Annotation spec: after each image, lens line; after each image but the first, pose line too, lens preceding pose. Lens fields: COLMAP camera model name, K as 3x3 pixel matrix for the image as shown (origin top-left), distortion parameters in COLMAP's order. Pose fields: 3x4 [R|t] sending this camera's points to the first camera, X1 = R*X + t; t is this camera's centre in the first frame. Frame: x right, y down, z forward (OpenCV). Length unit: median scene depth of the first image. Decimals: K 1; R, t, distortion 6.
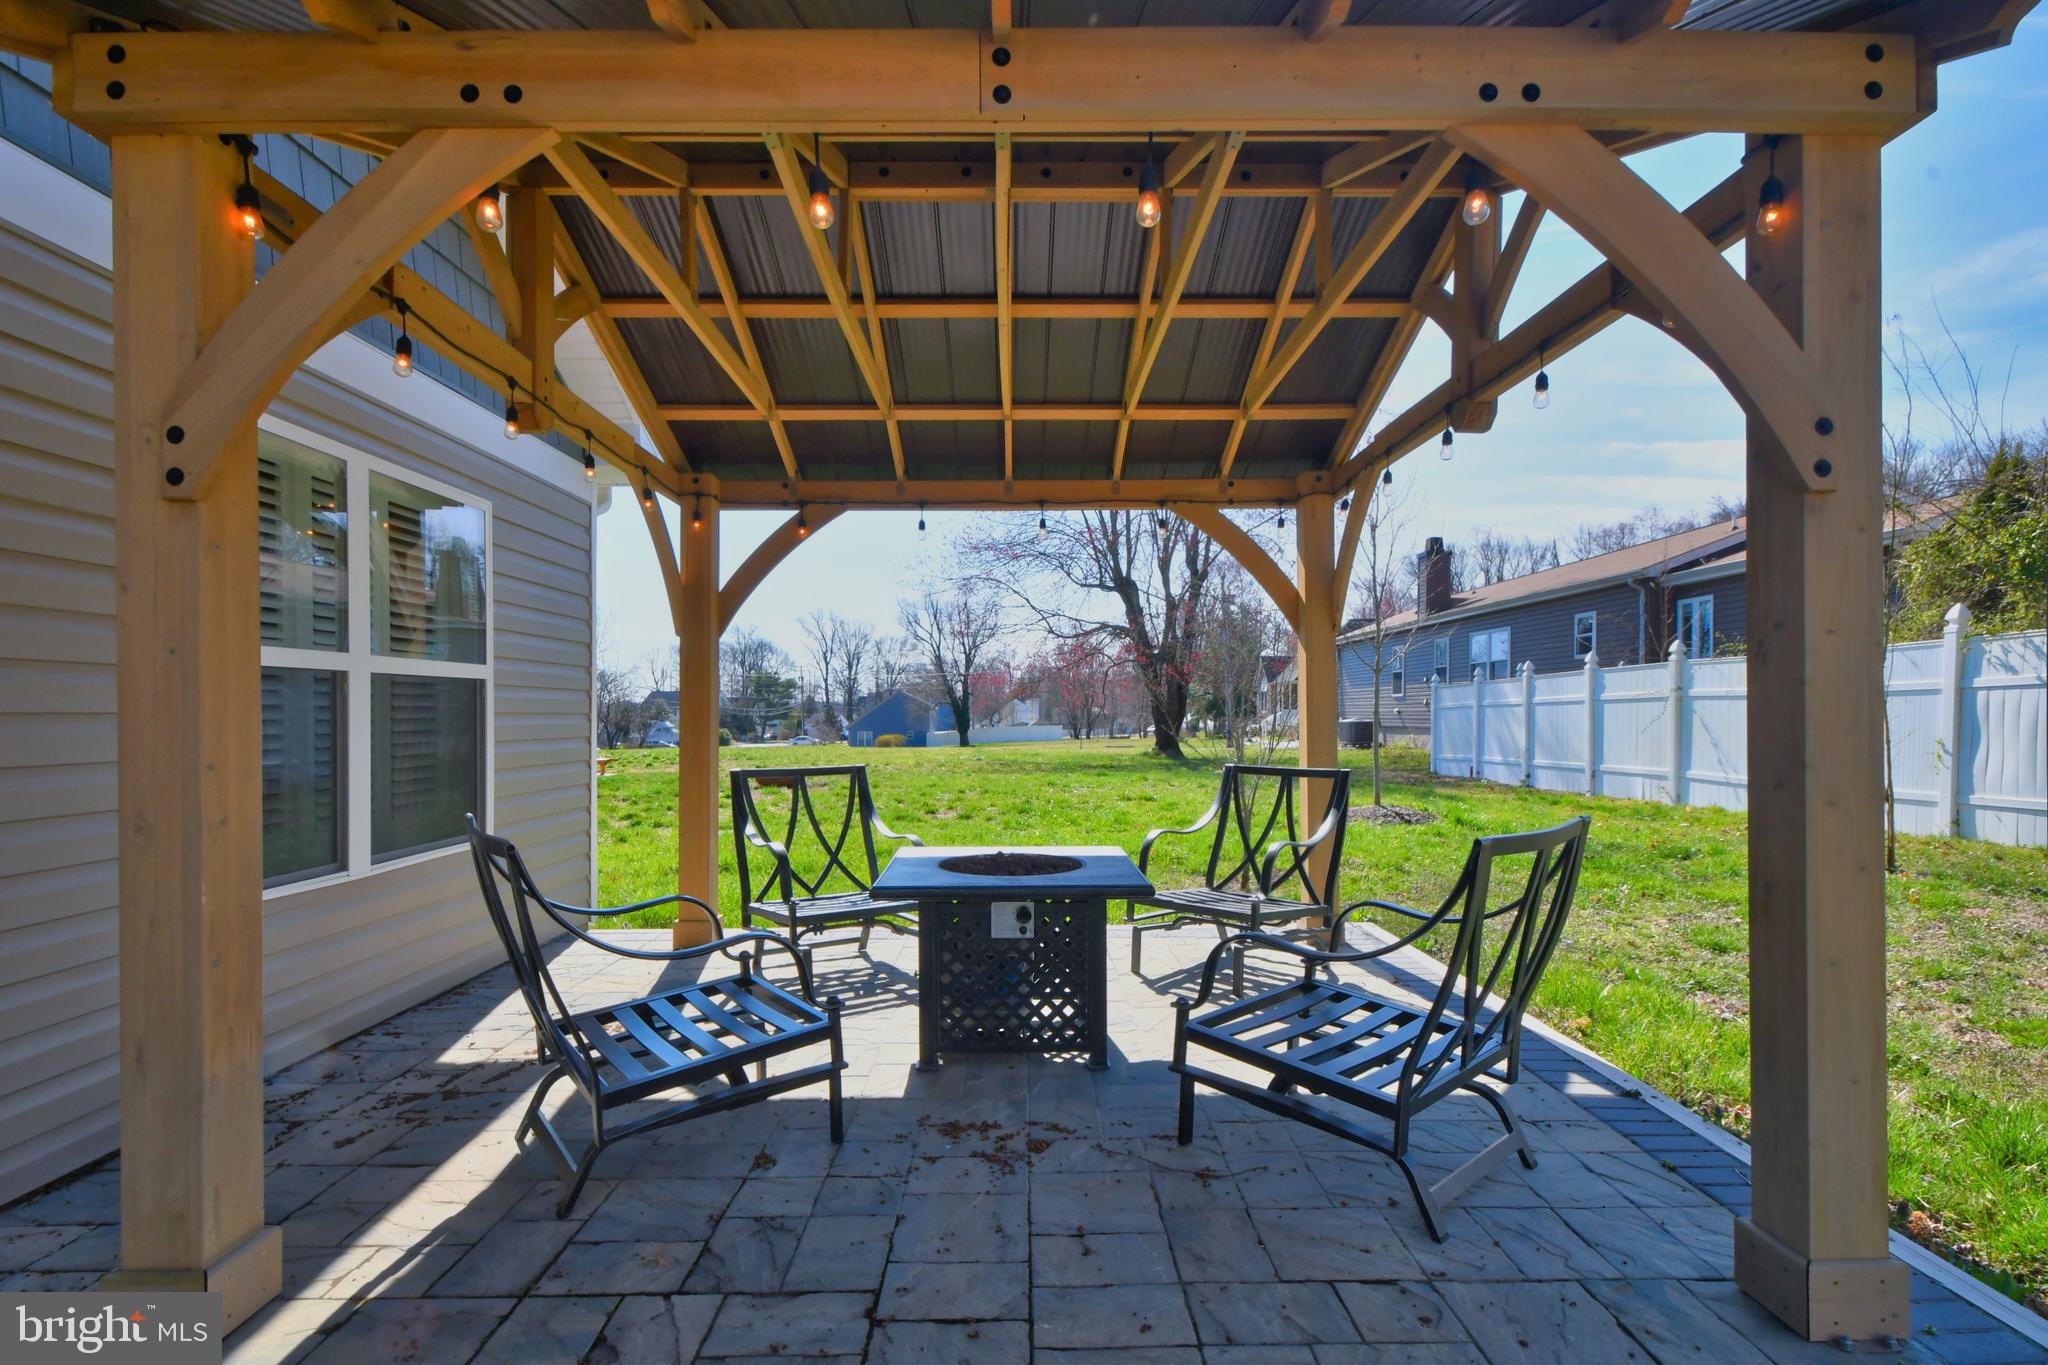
lens RADIAL K [[1033.4, 0, 1021.7], [0, 1033.4, 720.3], [0, 0, 1]] dist [0.004958, -0.000180]
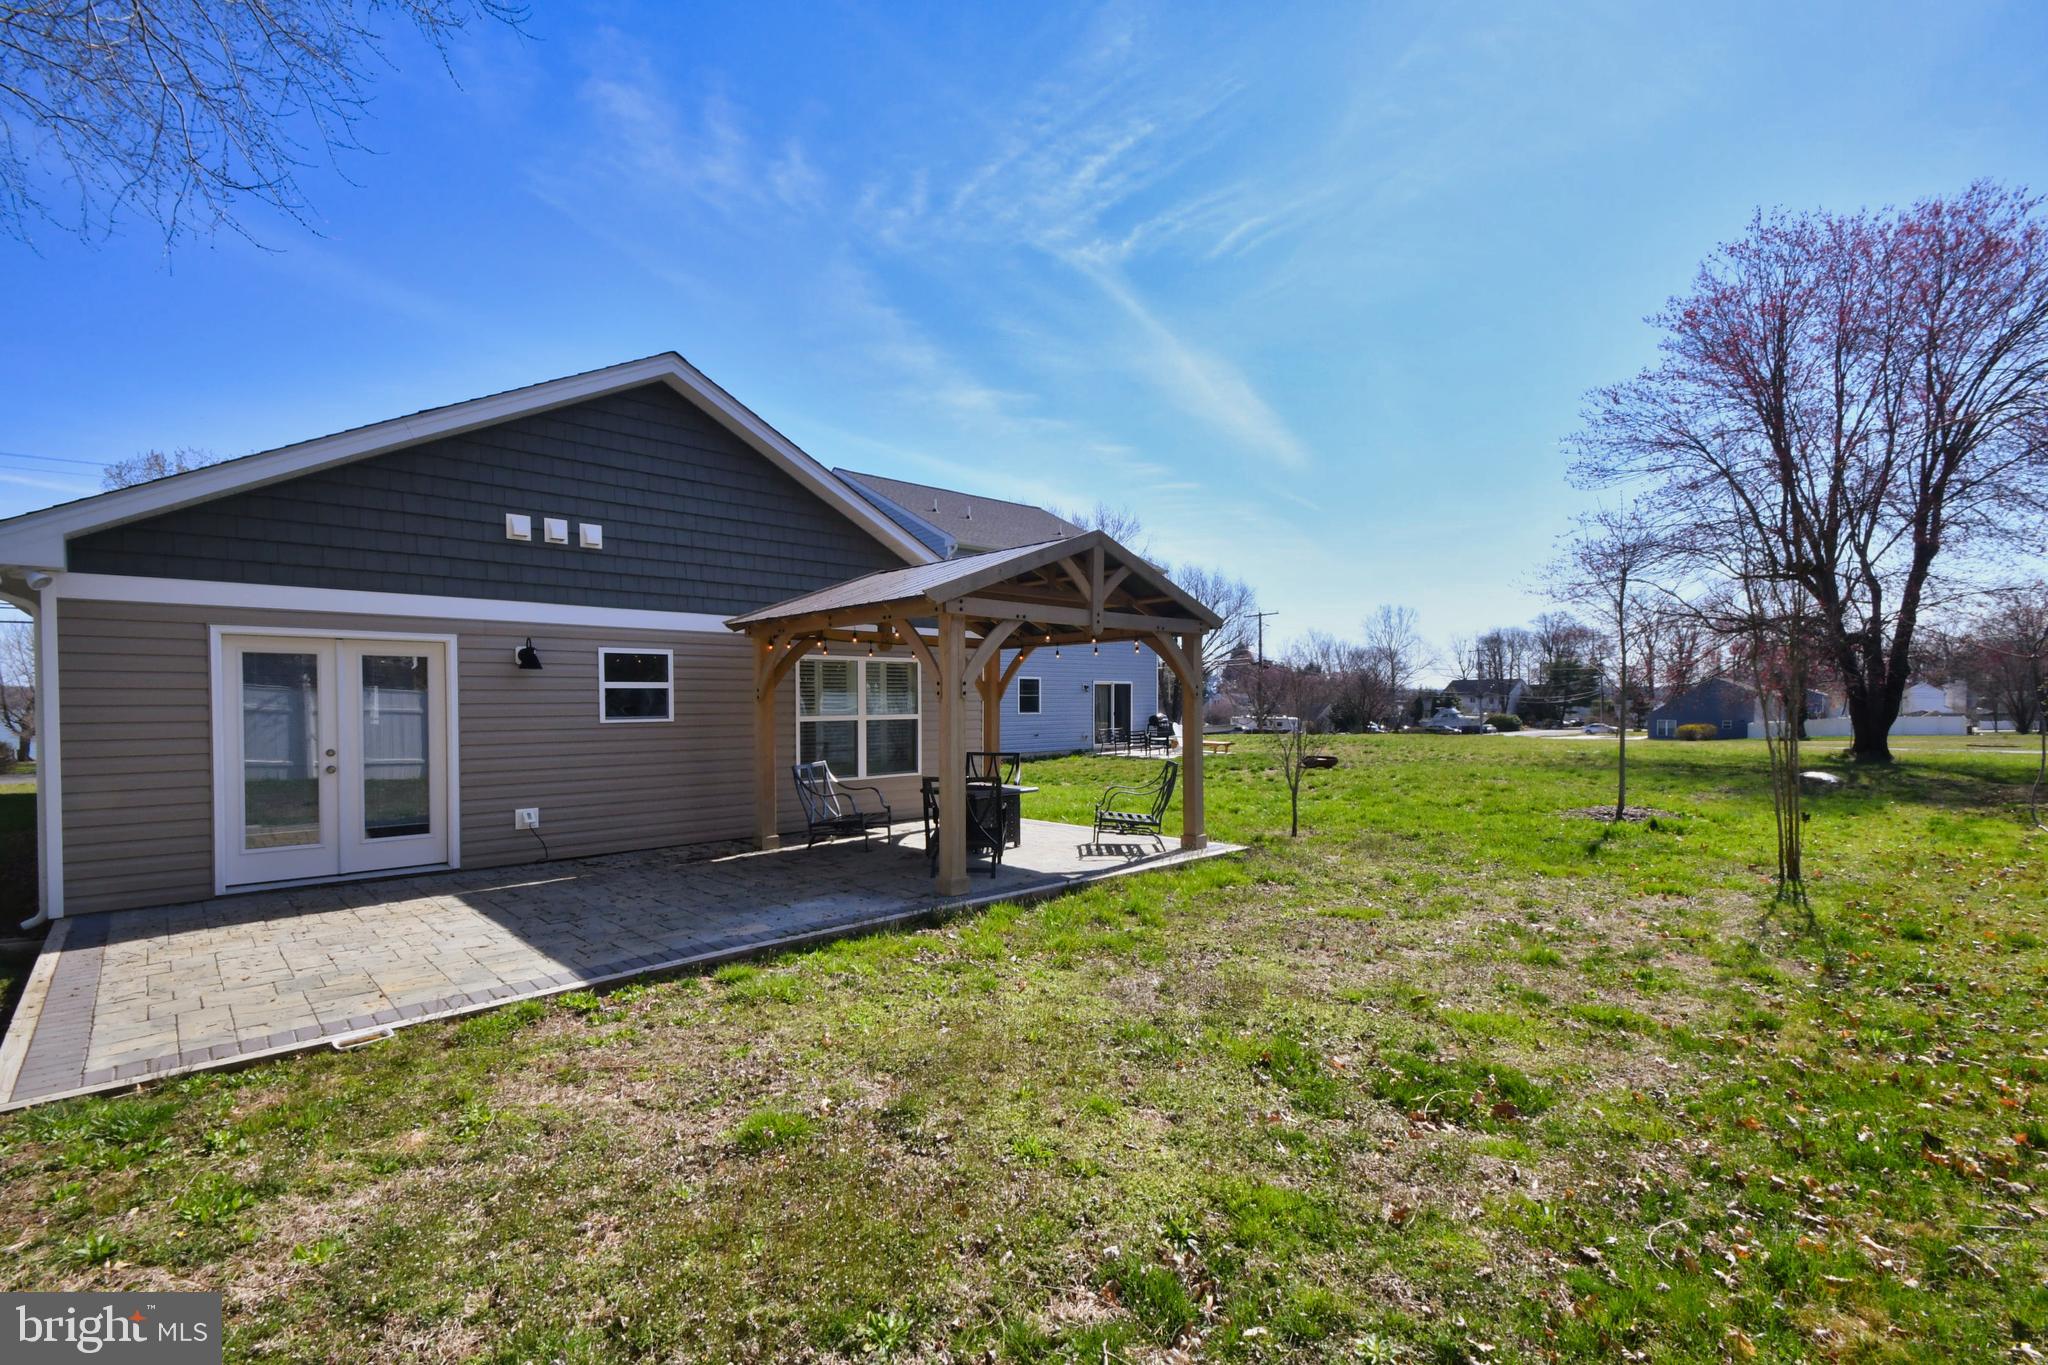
lens RADIAL K [[900.9, 0, 1007.1], [0, 900.9, 716.8], [0, 0, 1]] dist [0.013553, -0.000679]
pose [[0.680231, 0.010856, -0.732917, 1.325687], [-0.001260, 0.999906, 0.013641, -0.069962], [0.732996, -0.008356, 0.680181, -0.488685]]
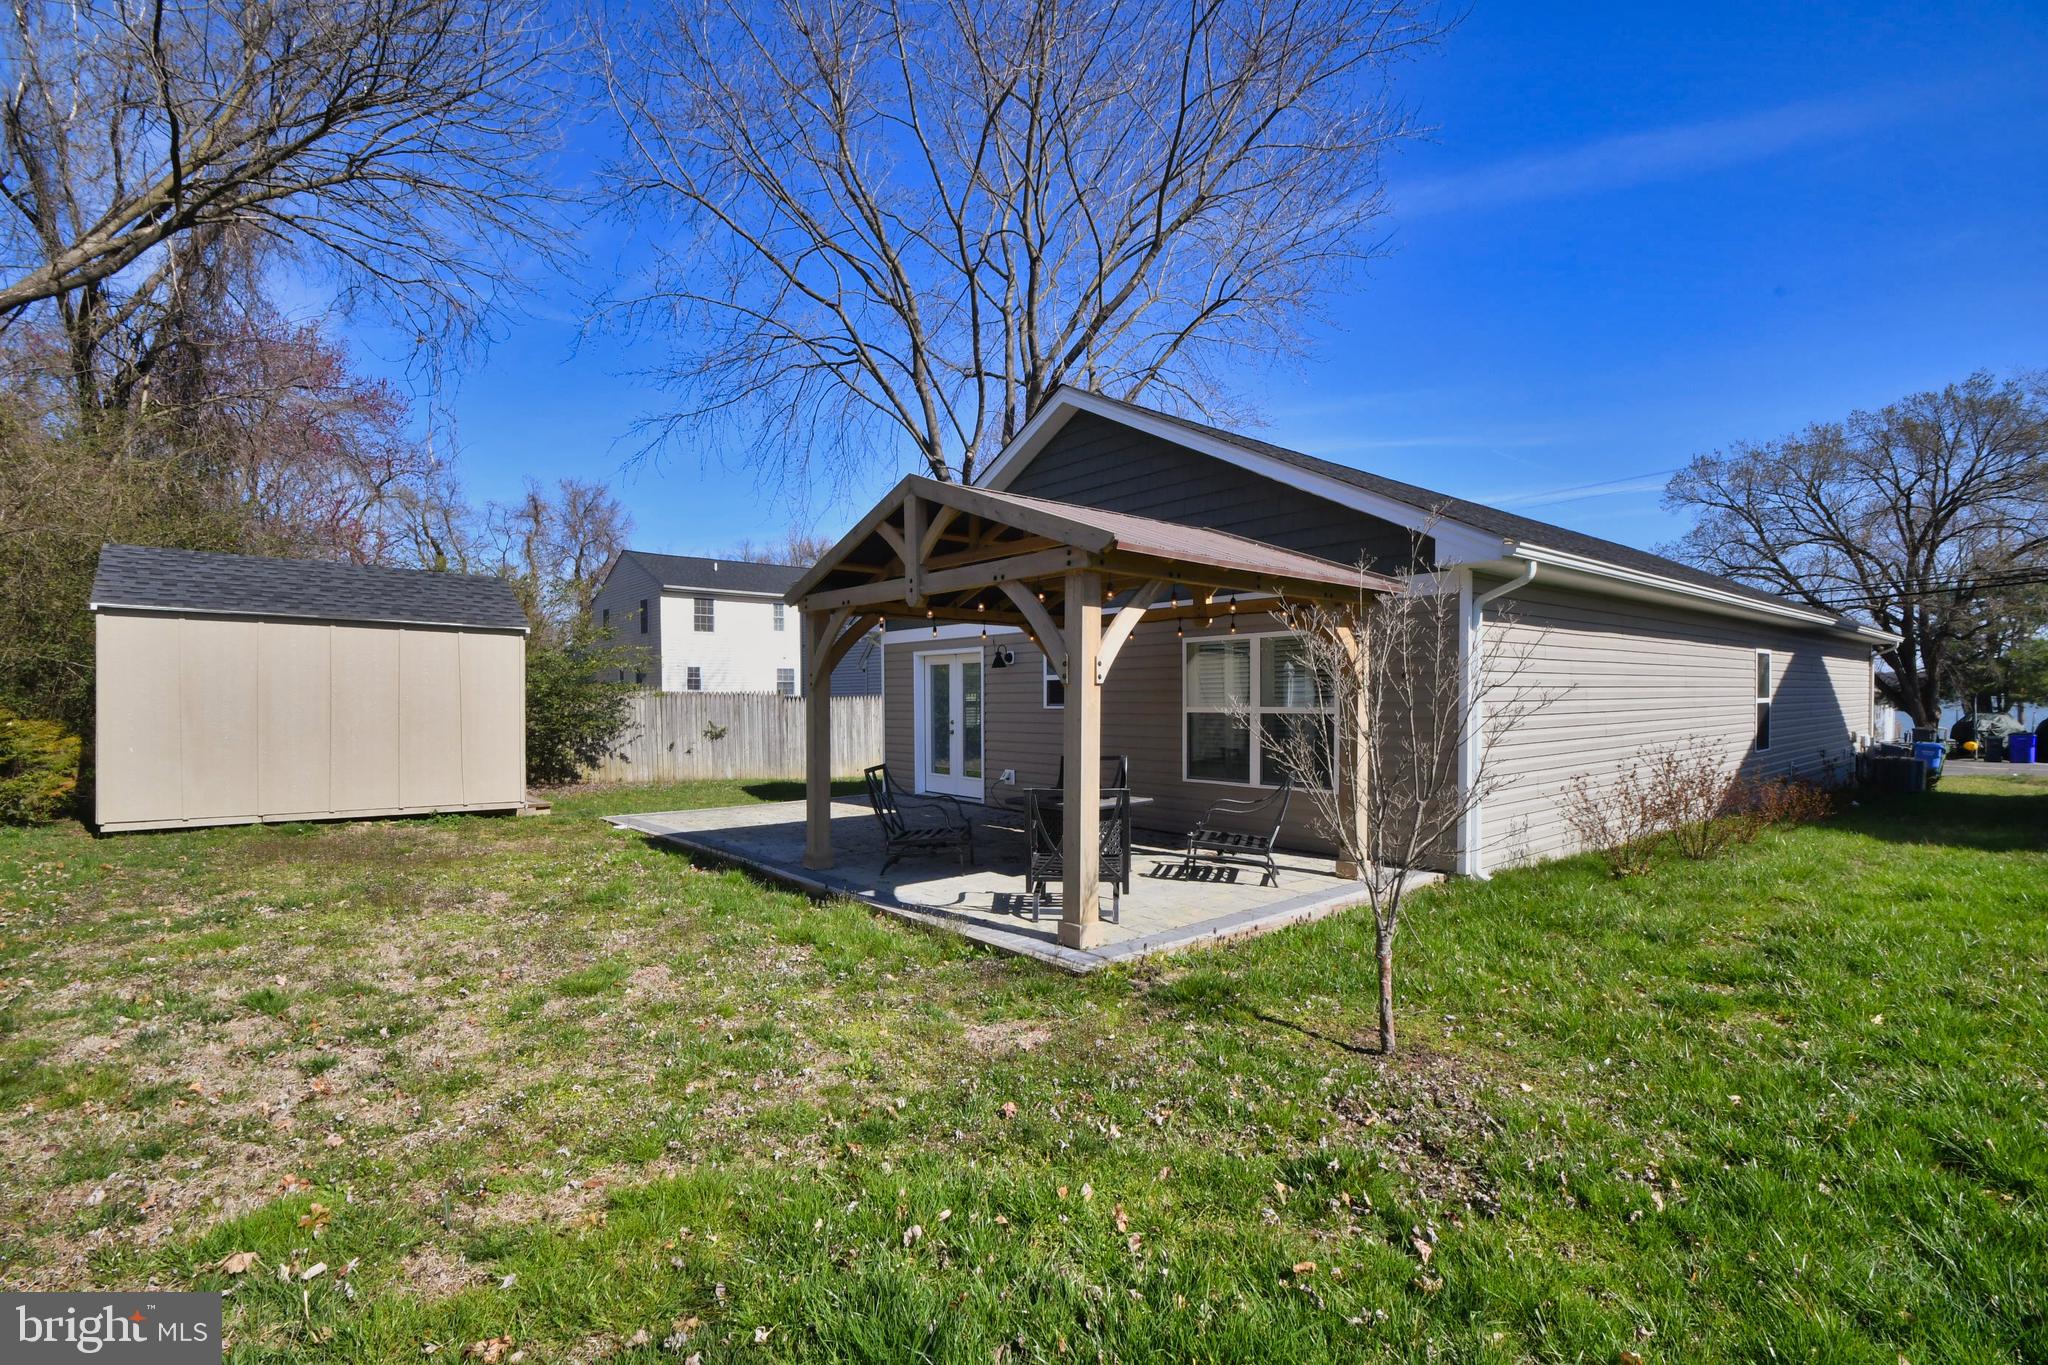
lens RADIAL K [[932.7, 0, 997.2], [0, 932.7, 720.3], [0, 0, 1]] dist [0.032279, -0.017981]
pose [[-0.783095, 0.019834, -0.621586, 0.991355], [0.000641, 0.999517, 0.031086, -0.074257], [0.621902, 0.023944, -0.782729, 1.724336]]
